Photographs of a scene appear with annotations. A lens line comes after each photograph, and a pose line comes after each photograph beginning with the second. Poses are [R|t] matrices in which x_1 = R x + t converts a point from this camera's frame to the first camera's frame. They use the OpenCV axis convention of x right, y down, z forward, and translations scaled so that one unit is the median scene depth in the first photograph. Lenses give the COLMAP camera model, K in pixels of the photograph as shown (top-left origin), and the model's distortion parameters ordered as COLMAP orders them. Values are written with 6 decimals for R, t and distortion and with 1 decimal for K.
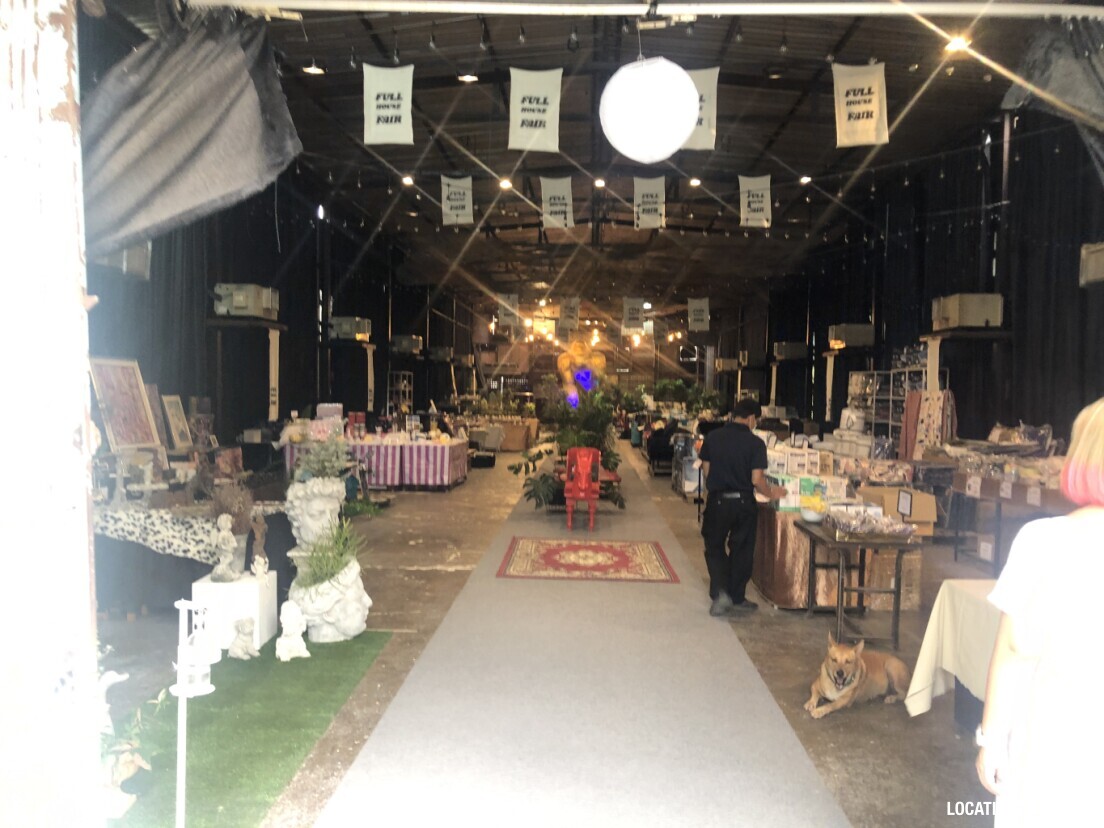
lens RADIAL K [[917.9, 0, 552.1], [0, 917.9, 416.3], [0, 0, 1]] dist [0.040185, -0.029140]
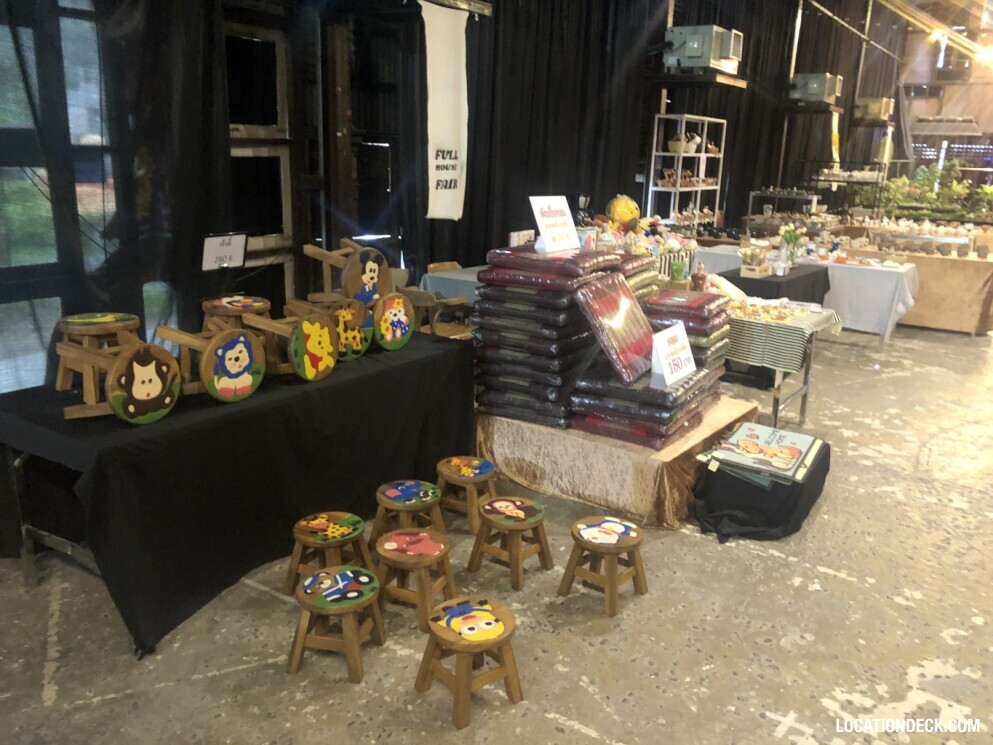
lens RADIAL K [[825.6, 0, 494.2], [0, 825.6, 372.0], [0, 0, 1]] dist [0.040185, -0.029140]
pose [[0.857670, 0.137785, -0.495396, -0.017391], [-0.026775, 0.974090, 0.224569, -0.010170], [0.513503, -0.179342, 0.839137, 0.404439]]
